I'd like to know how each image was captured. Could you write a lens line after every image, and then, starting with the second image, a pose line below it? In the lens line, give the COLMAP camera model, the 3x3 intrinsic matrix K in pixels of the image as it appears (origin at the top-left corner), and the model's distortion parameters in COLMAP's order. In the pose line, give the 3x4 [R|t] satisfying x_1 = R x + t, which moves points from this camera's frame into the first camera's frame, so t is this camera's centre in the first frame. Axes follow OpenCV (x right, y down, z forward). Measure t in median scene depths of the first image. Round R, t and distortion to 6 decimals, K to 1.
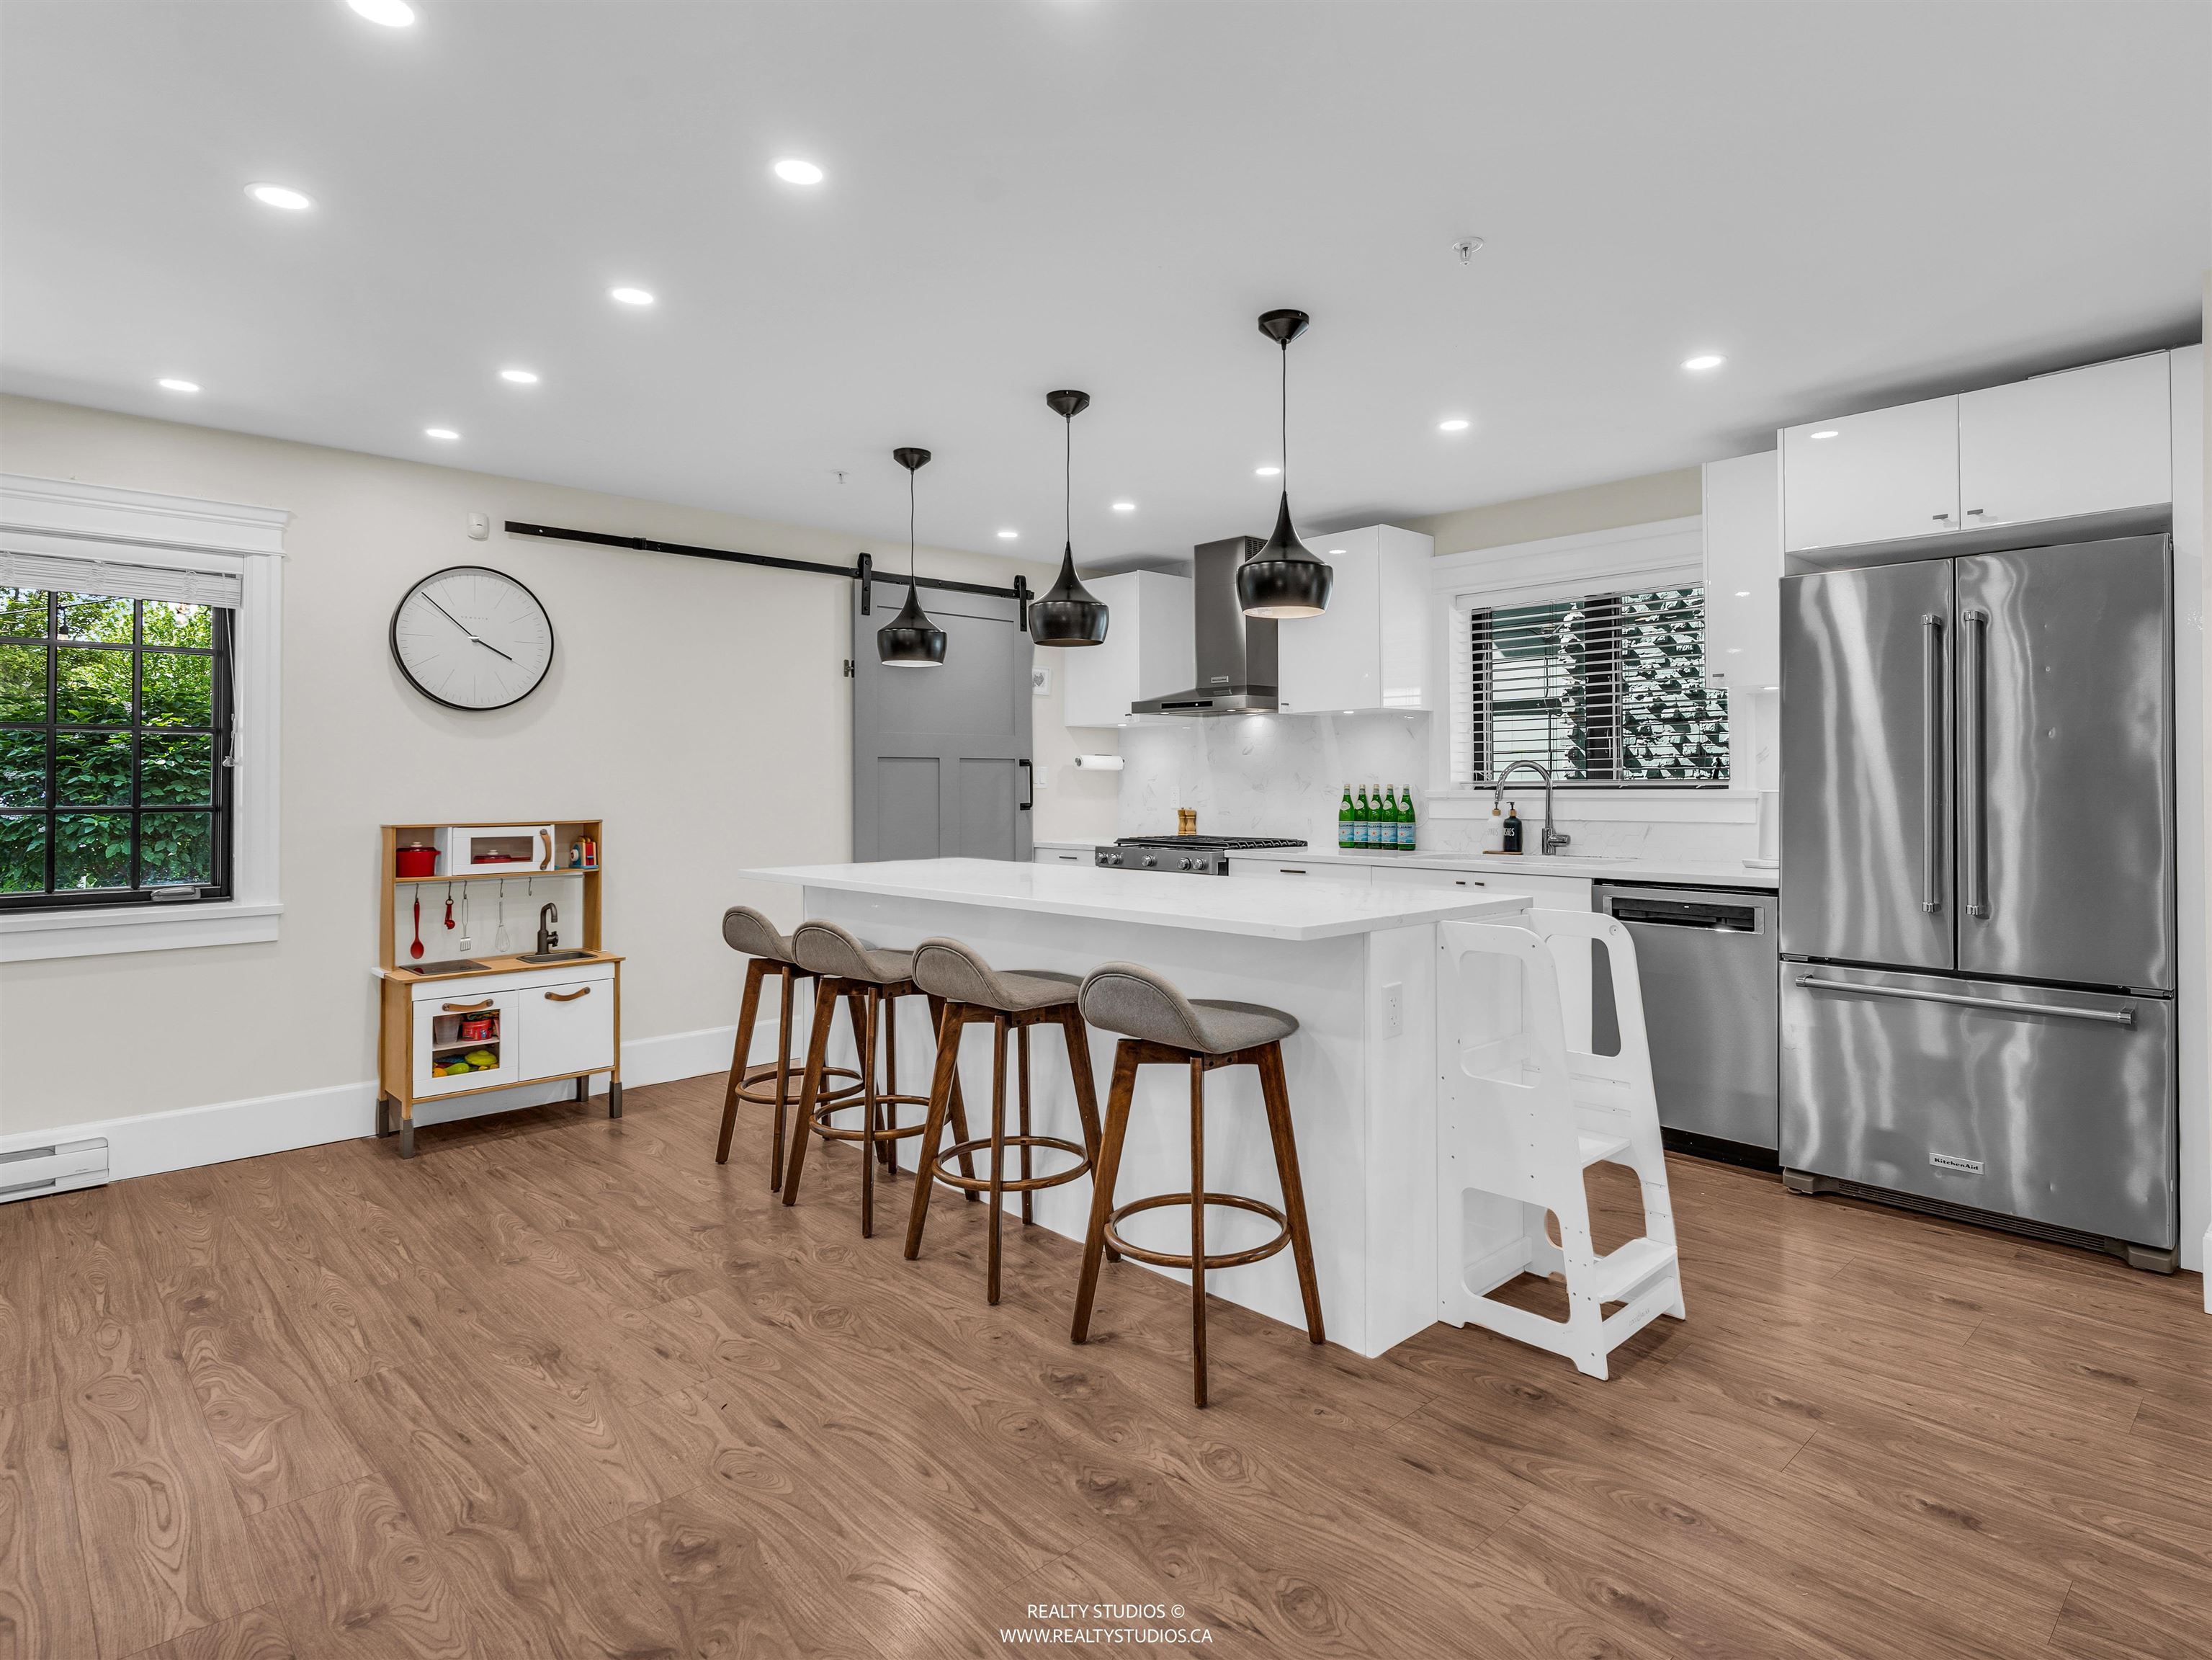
lens RADIAL K [[1206.6, 0, 1166.9], [0, 1206.6, 768.6], [0, 0, 1]] dist [-0.005420, 0.004728]
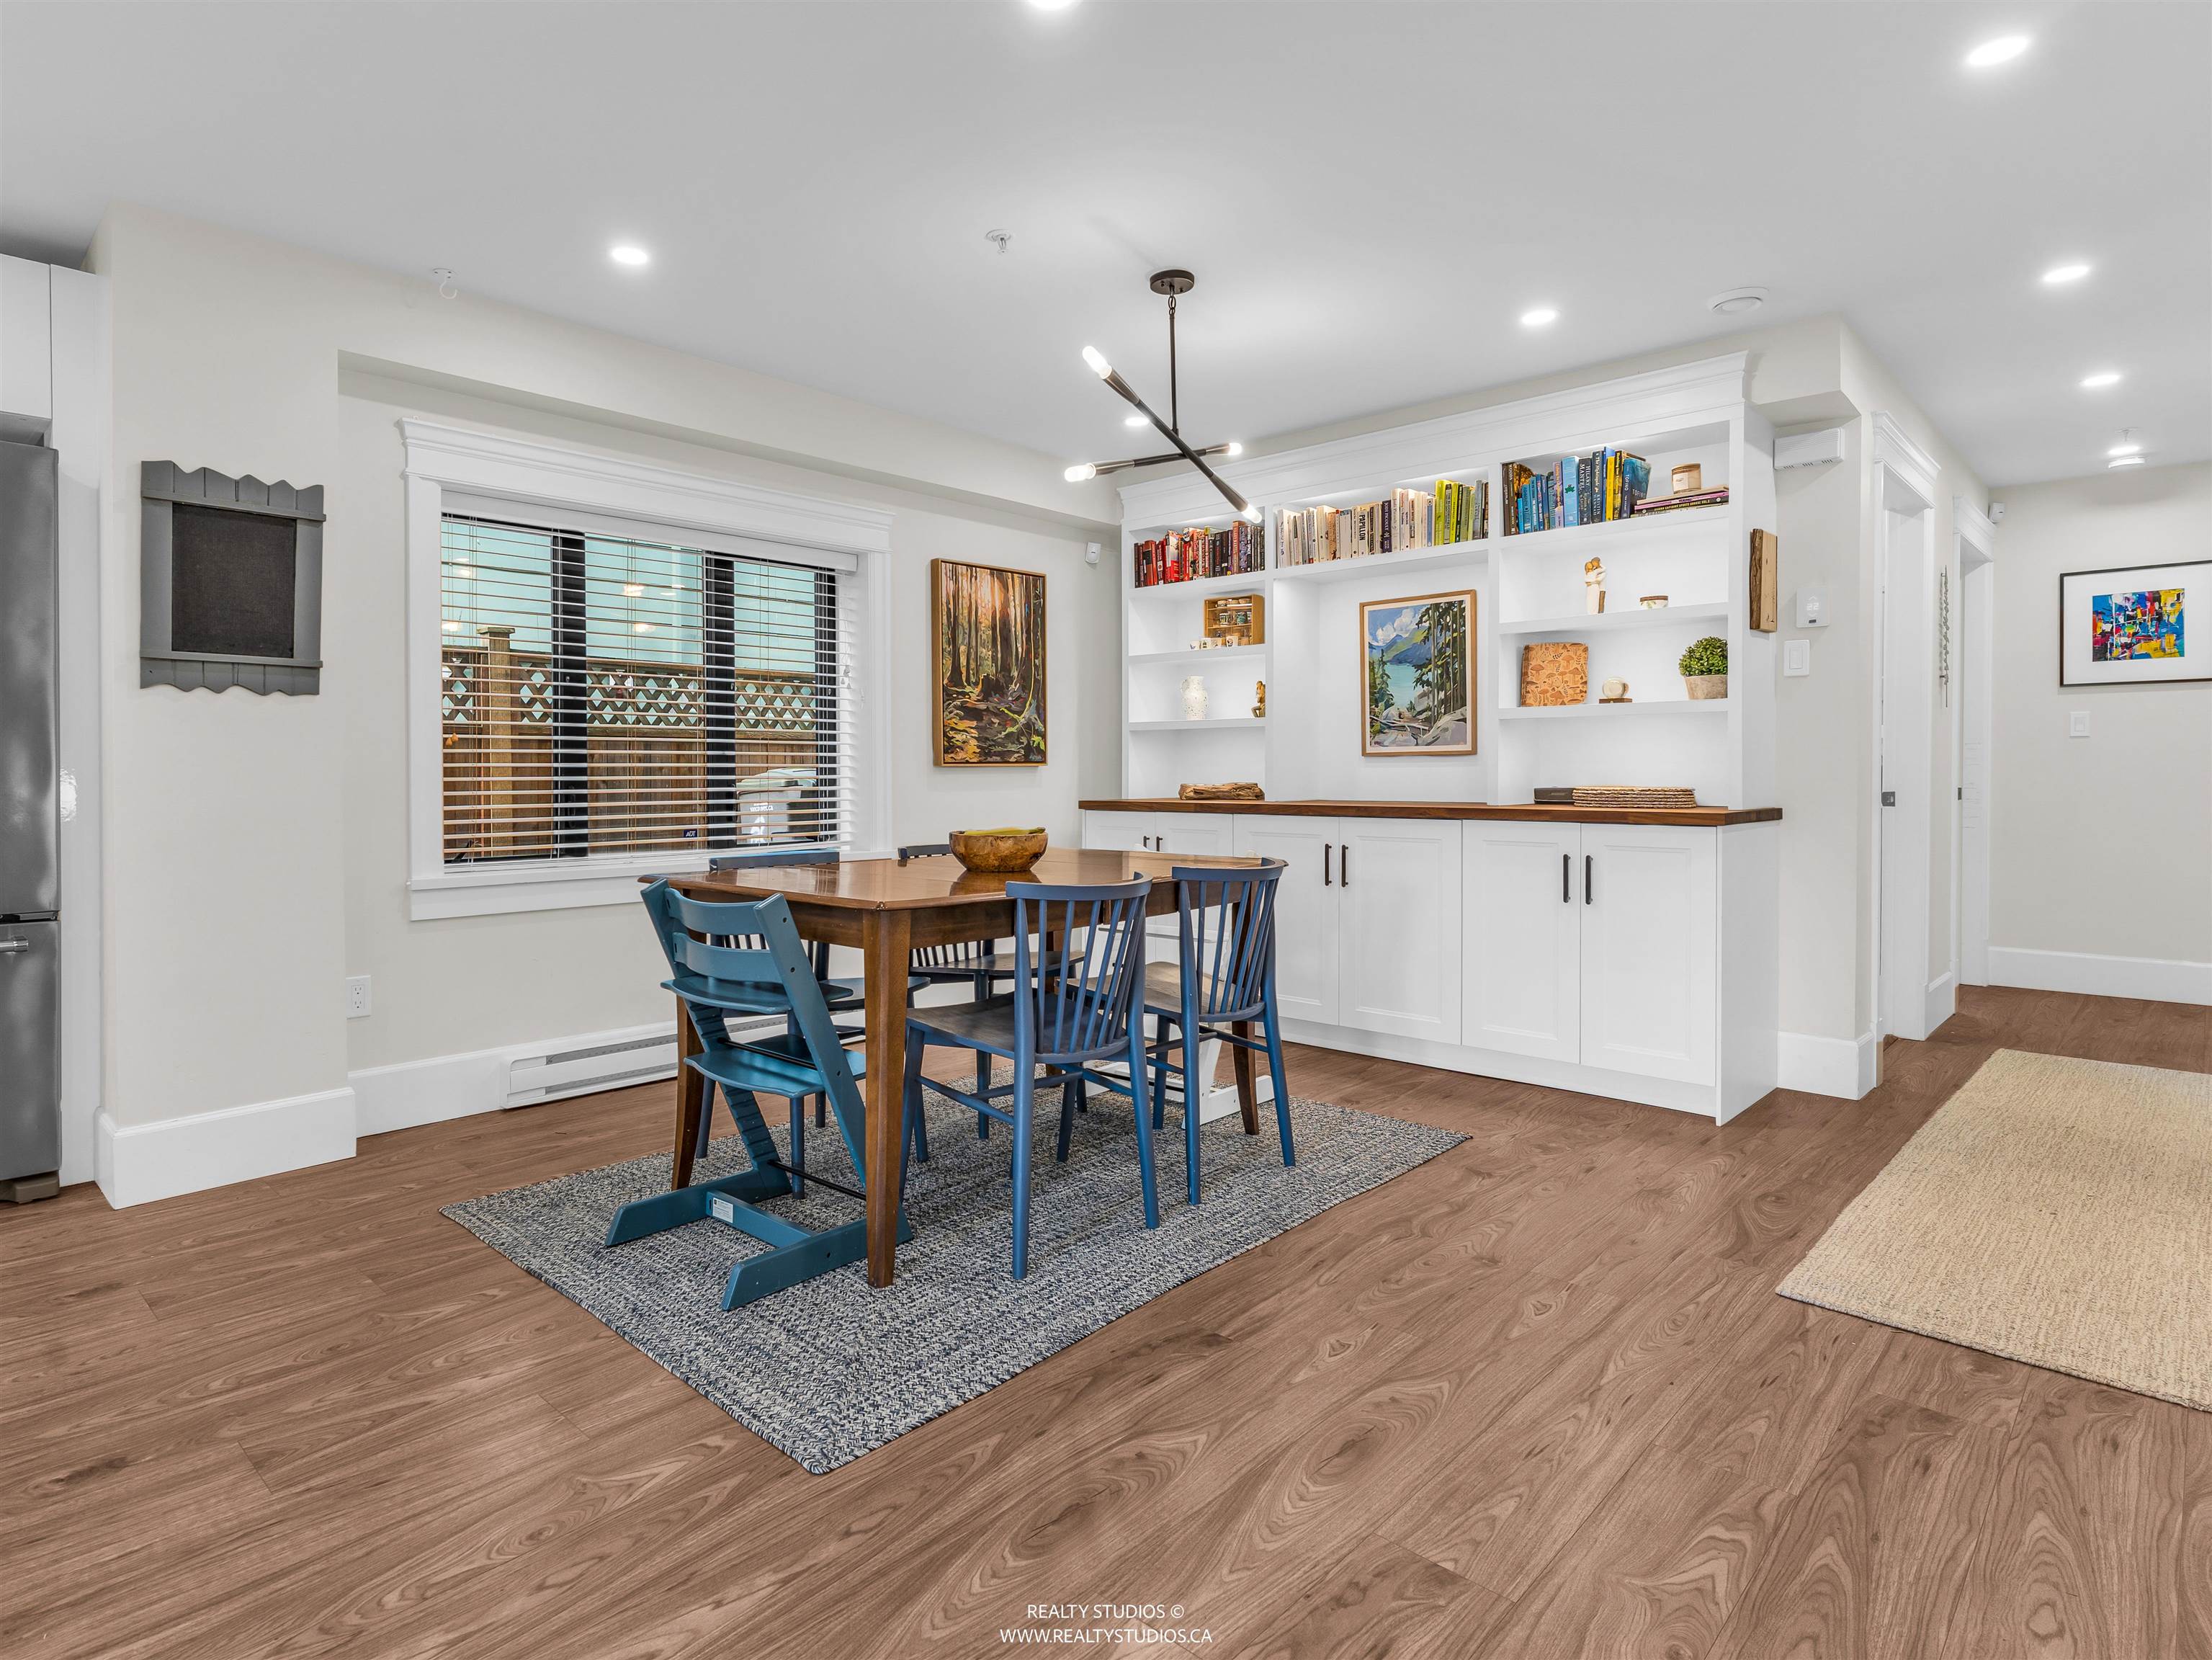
lens RADIAL K [[1206.6, 0, 991.1], [0, 1206.6, 797.4], [0, 0, 1]] dist [-0.005420, 0.004728]
pose [[-0.000979, -0.019731, 0.999805, -0.113047], [-0.012396, 0.999729, 0.019717, 0.041708], [-0.999923, -0.012374, -0.001223, 0.157460]]
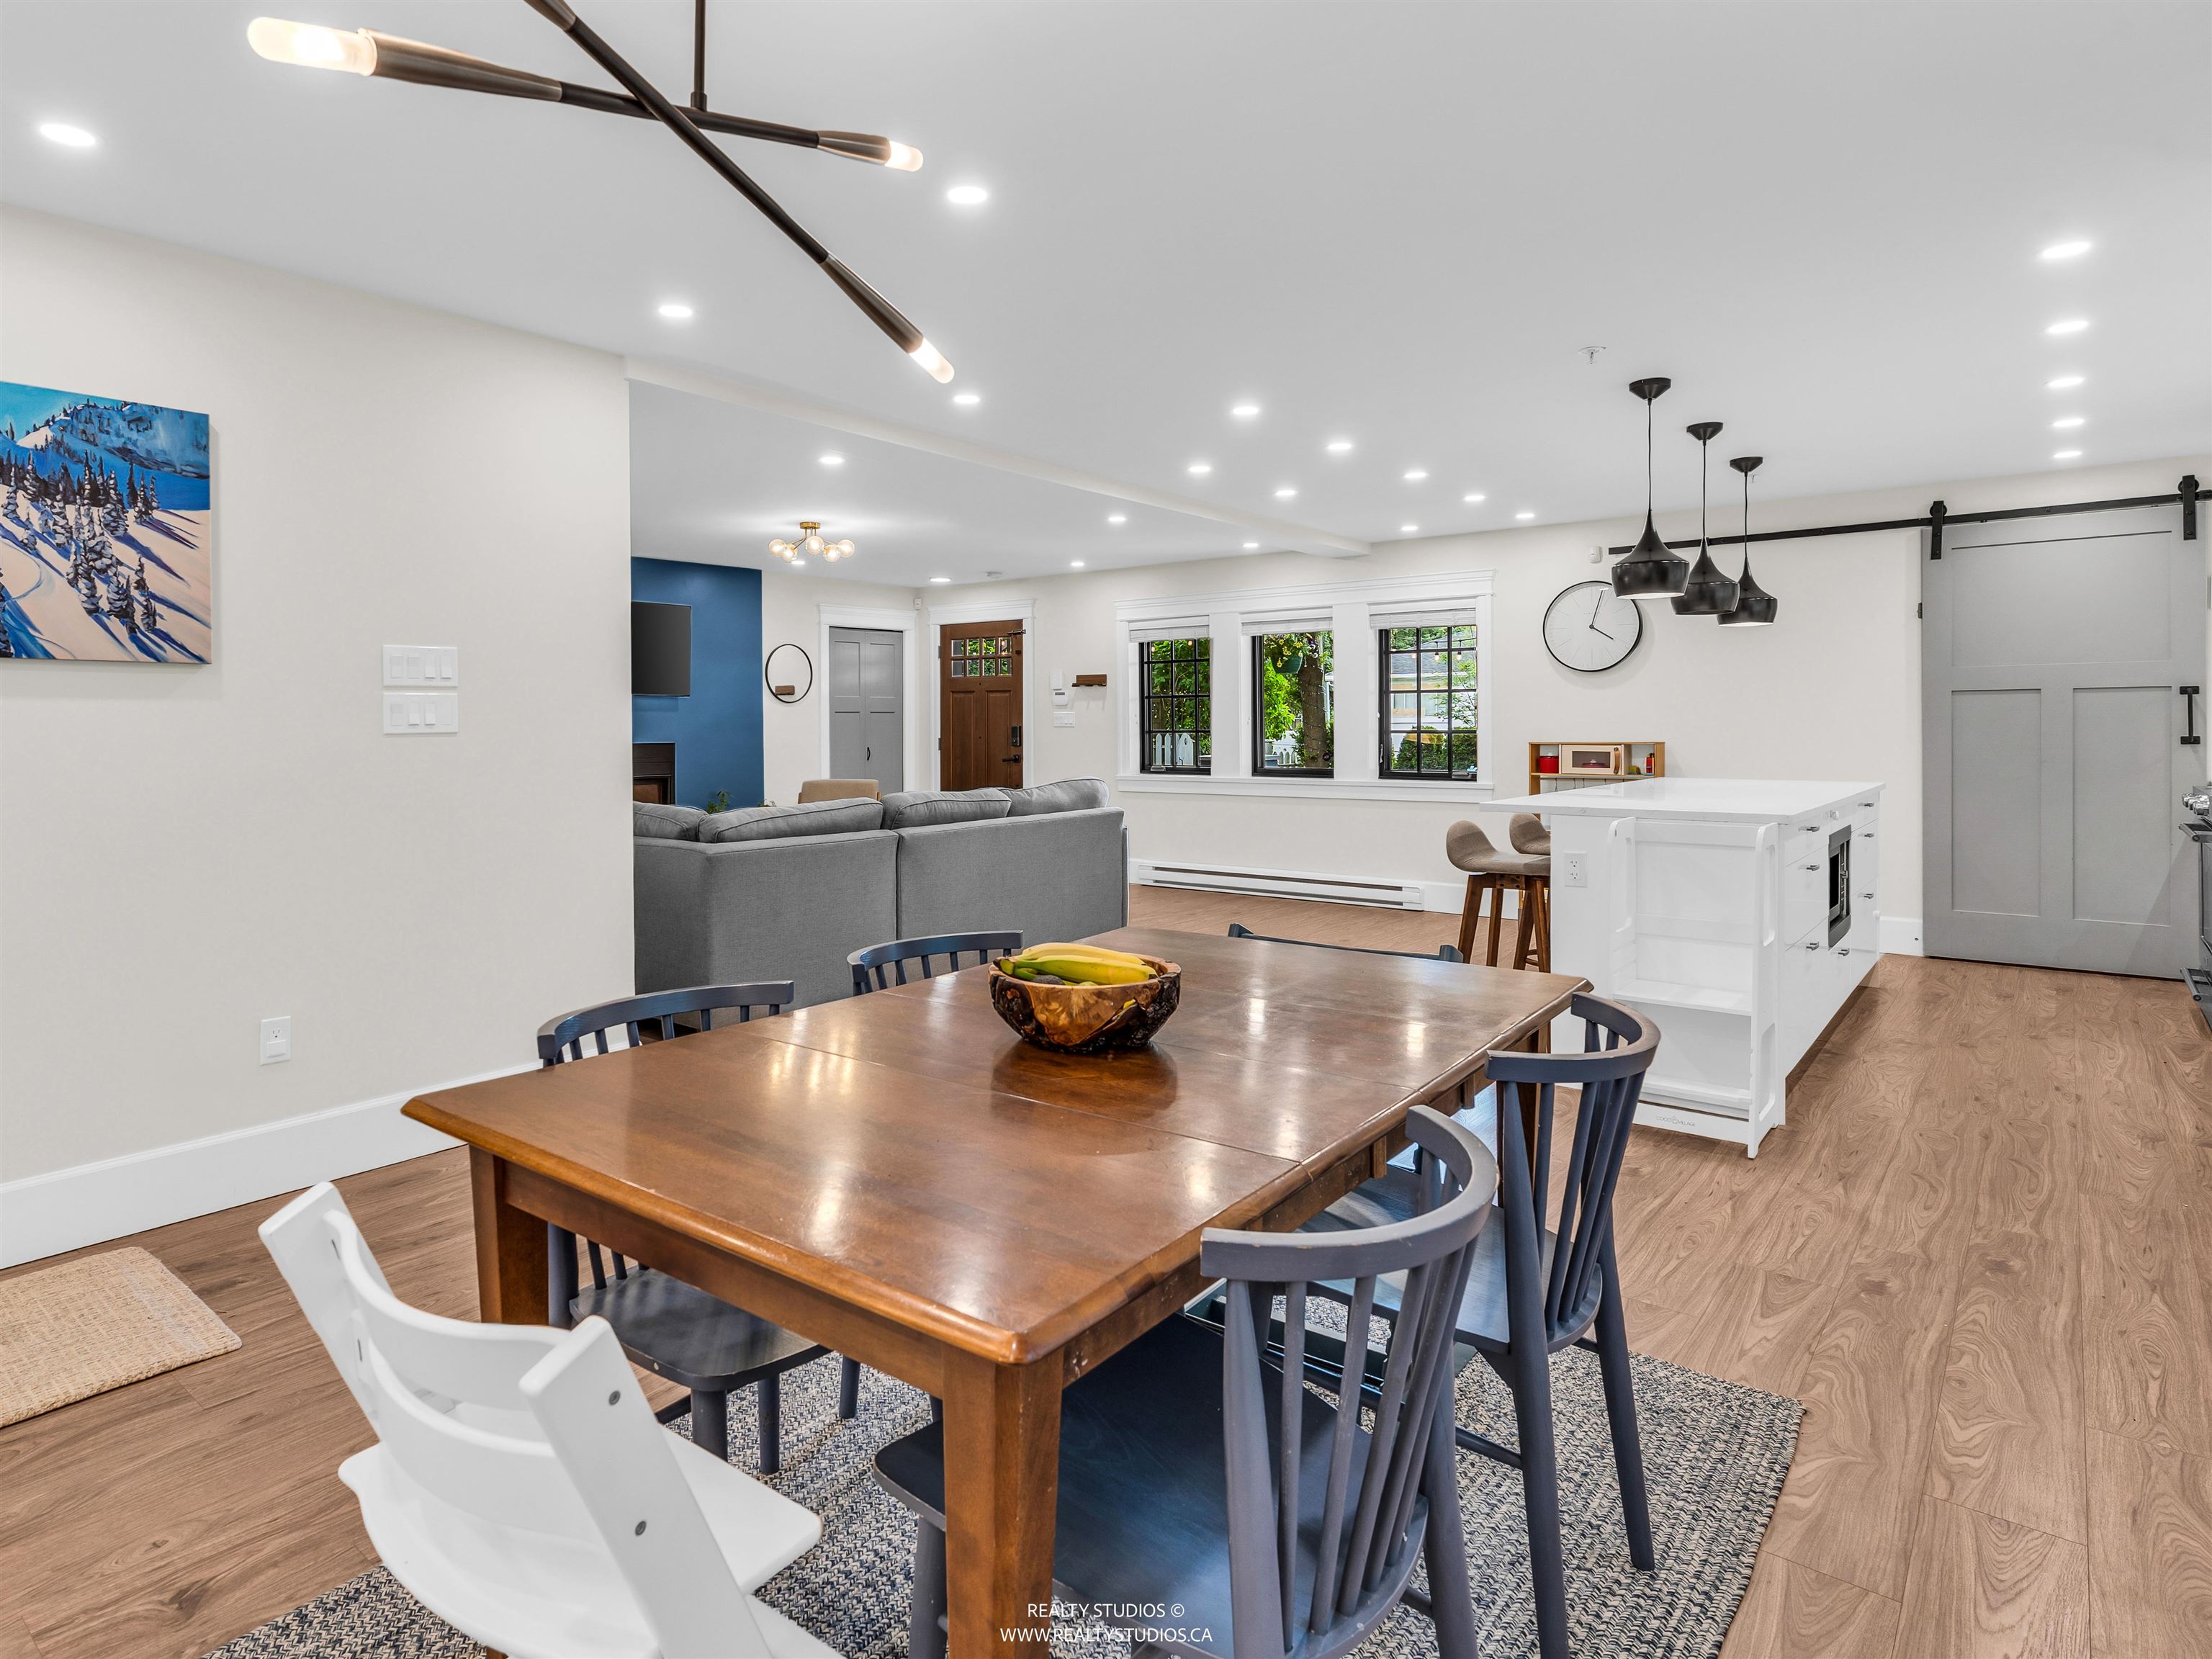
lens RADIAL K [[1206.4, 0, 1014.7], [0, 1206.4, 737.0], [0, 0, 1]] dist [-0.005420, 0.004728]
pose [[0.084596, 0.011359, -0.996351, 0.986114], [0.021495, 0.999682, 0.013222, -0.000071], [0.996183, -0.022535, 0.084325, 0.103964]]
